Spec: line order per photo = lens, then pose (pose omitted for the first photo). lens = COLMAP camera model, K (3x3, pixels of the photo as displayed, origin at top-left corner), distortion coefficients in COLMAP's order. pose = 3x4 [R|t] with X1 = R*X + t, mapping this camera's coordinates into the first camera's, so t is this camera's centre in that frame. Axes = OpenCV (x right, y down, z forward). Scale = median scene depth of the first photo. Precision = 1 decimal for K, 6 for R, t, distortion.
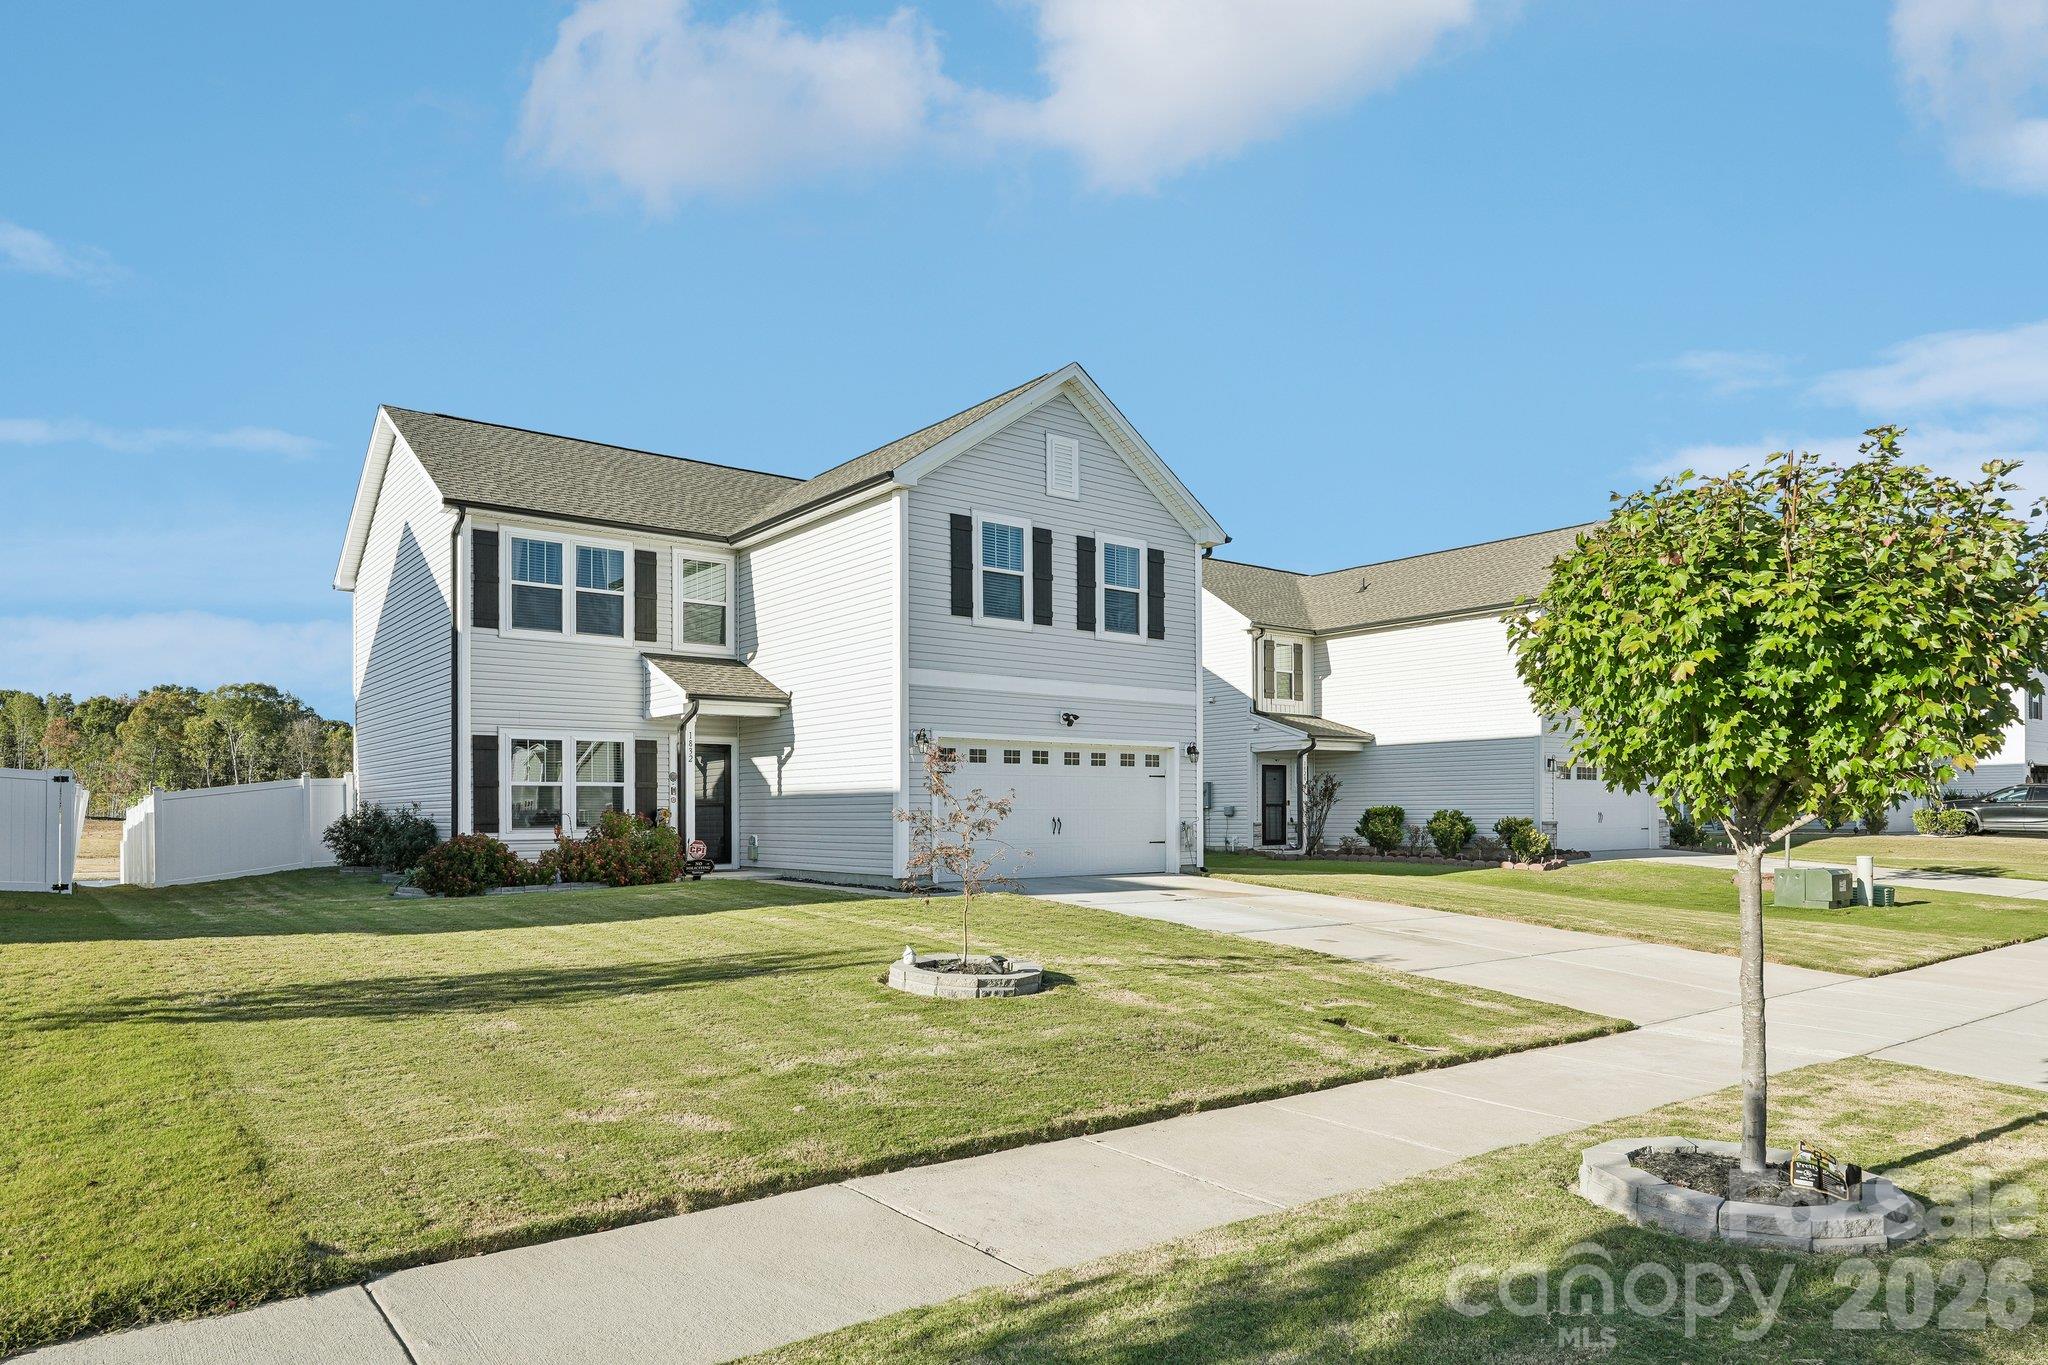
lens RADIAL K [[1257.2, 0, 1023.8], [0, 1257.2, 813.5], [0, 0, 1]] dist [0.000485, 0.000583]
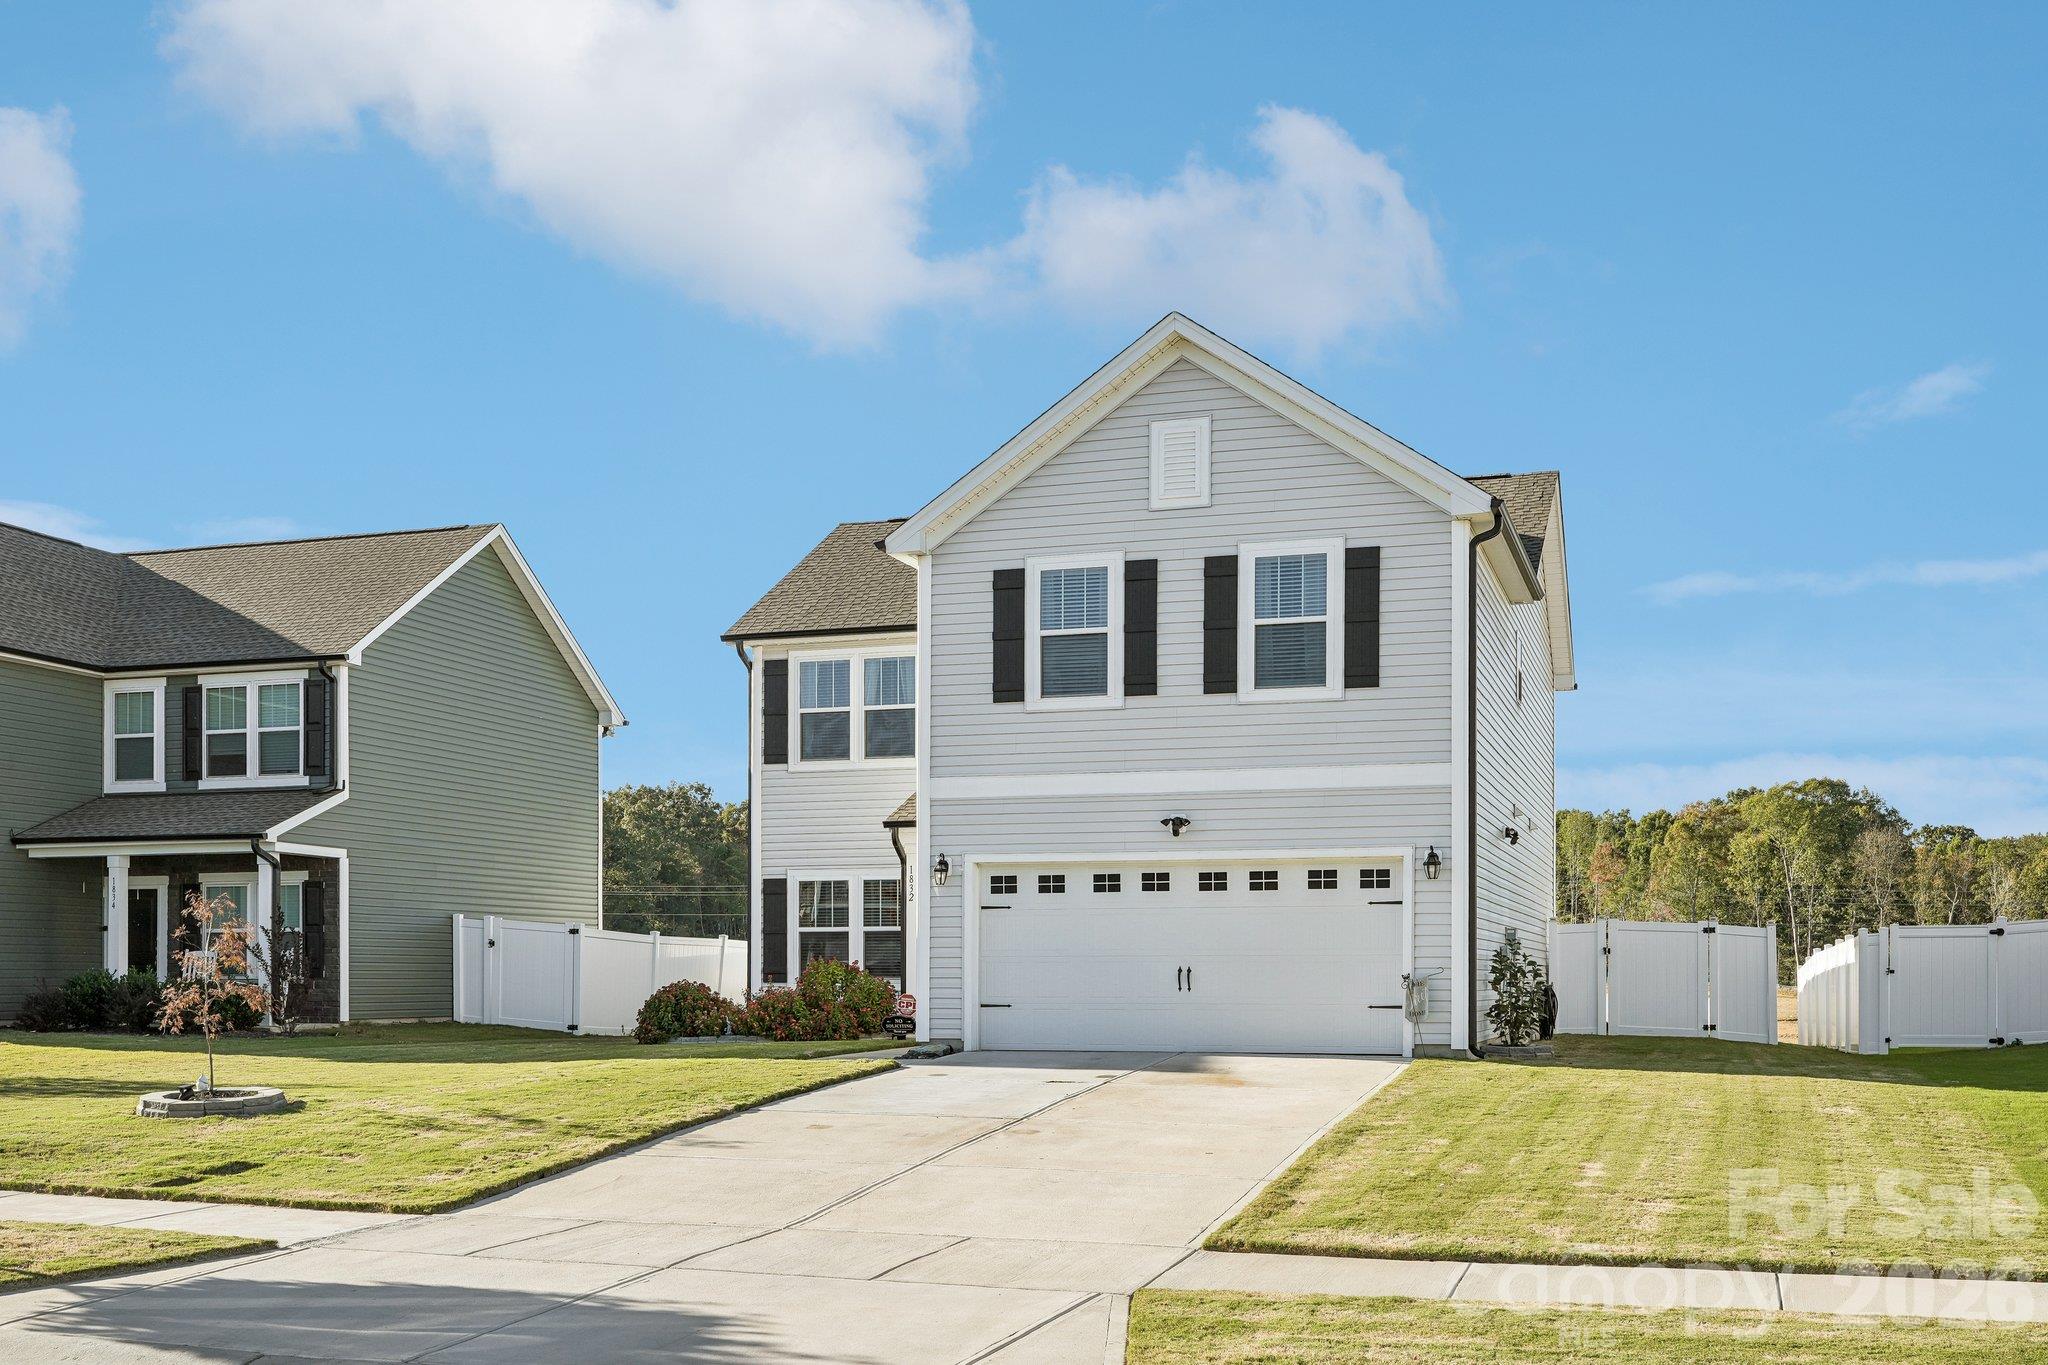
lens RADIAL K [[2052.4, 0, 1025.0], [0, 2052.4, 998.3], [0, 0, 1]] dist [0.001999, -0.002059]
pose [[0.557629, 0.013445, -0.829981, 0.958687], [-0.002517, 0.999892, 0.014506, 0.004390], [0.830086, -0.006000, 0.557603, 0.302928]]
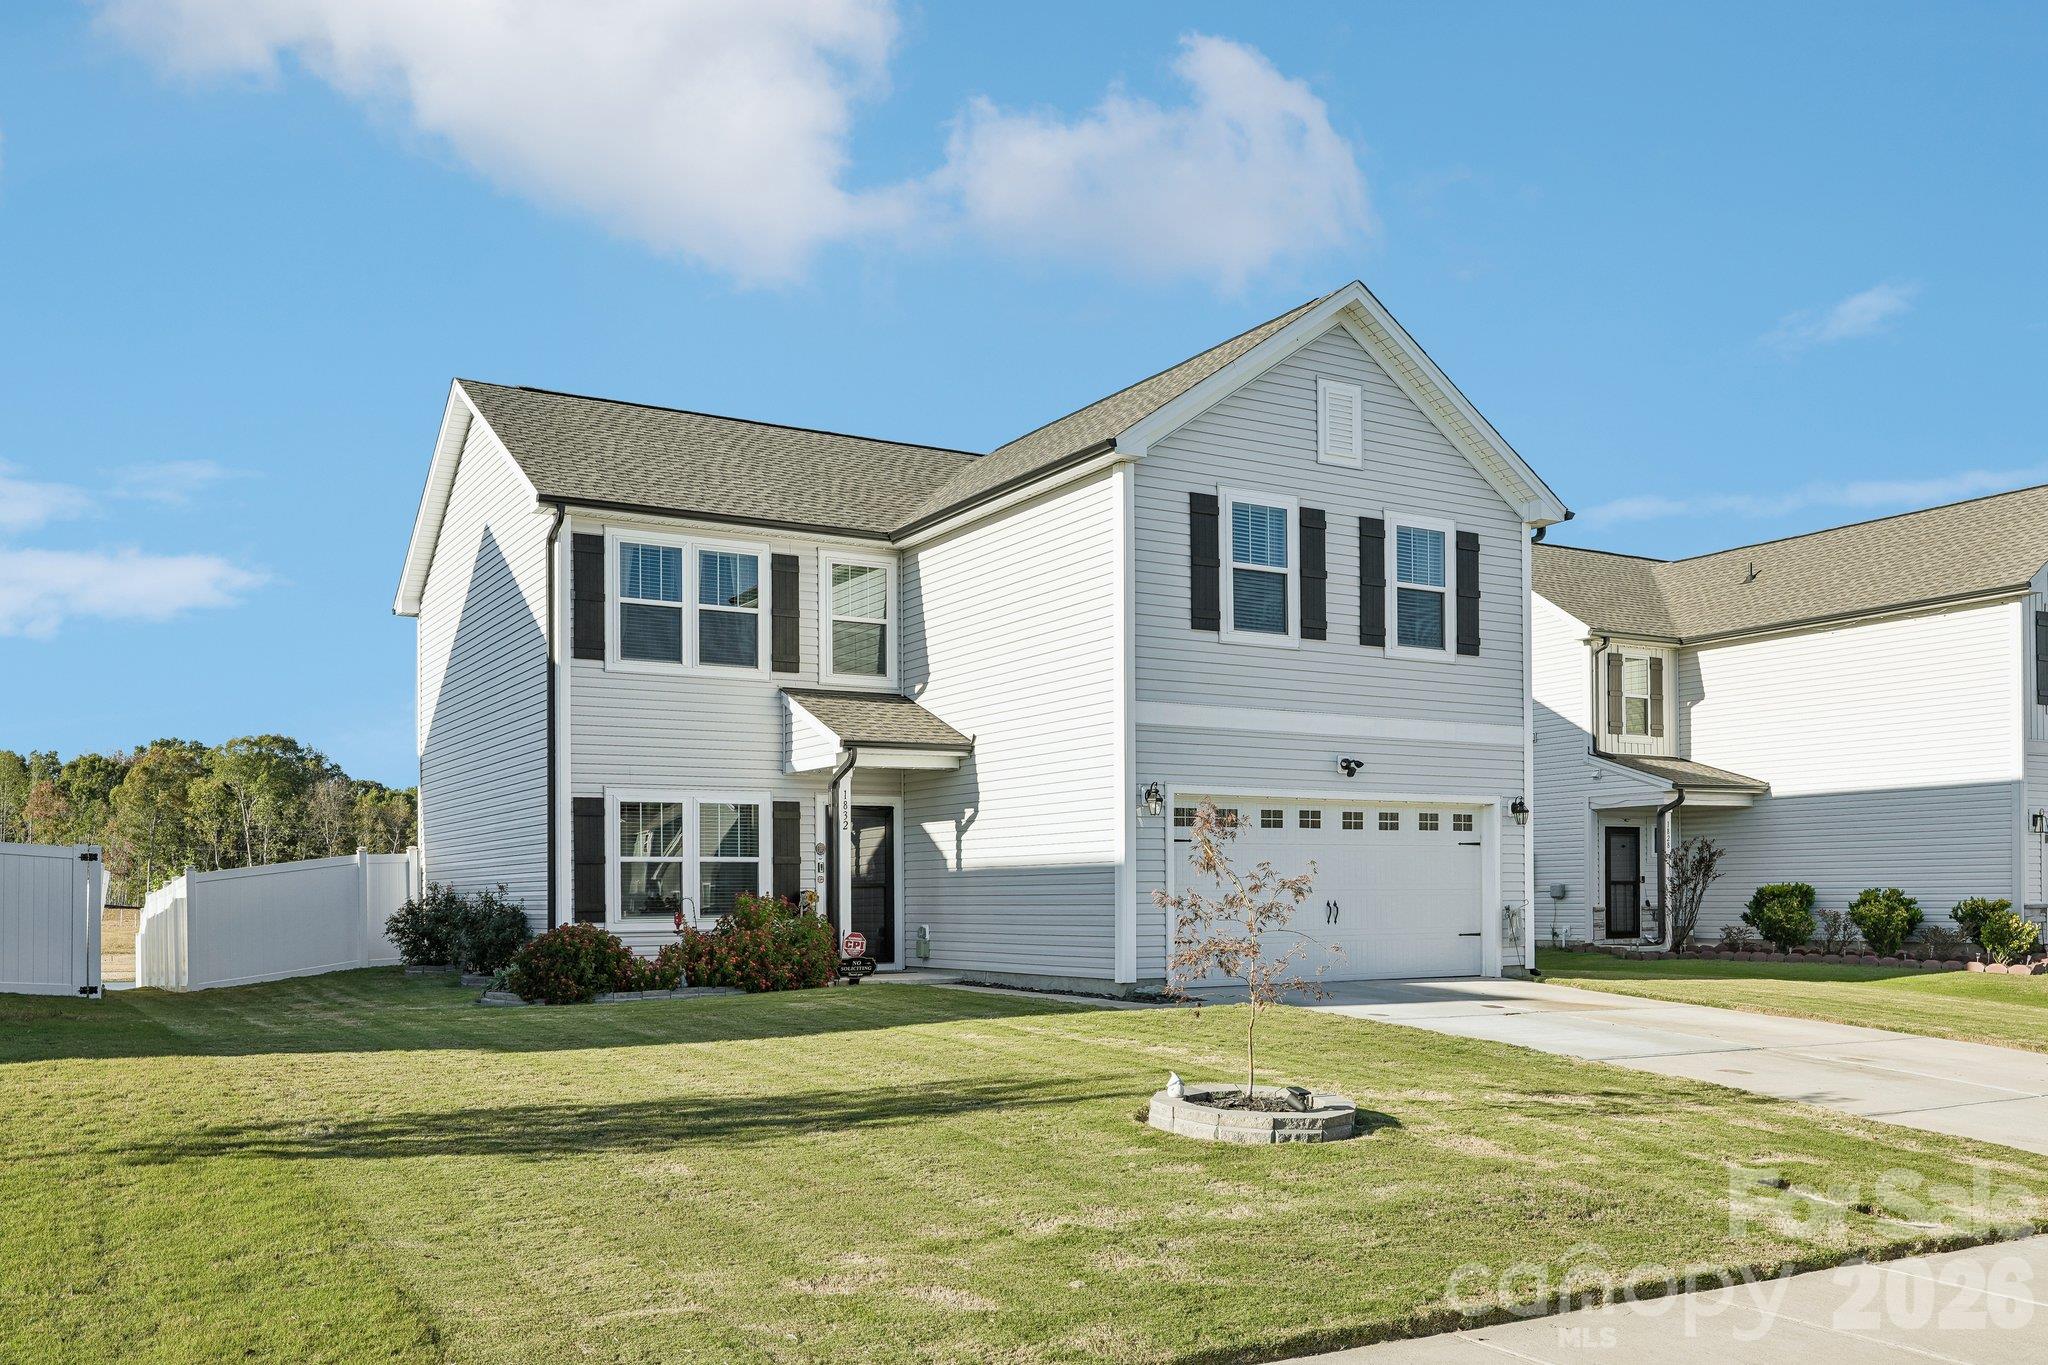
lens RADIAL K [[1695.1, 0, 1024.9], [0, 1695.1, 897.9], [0, 0, 1]] dist [-0.001582, 0.002195]
pose [[0.991738, -0.003181, -0.128239, -0.026091], [0.003320, 0.999994, 0.000864, -0.000006], [0.128235, -0.001283, 0.991743, -0.006834]]
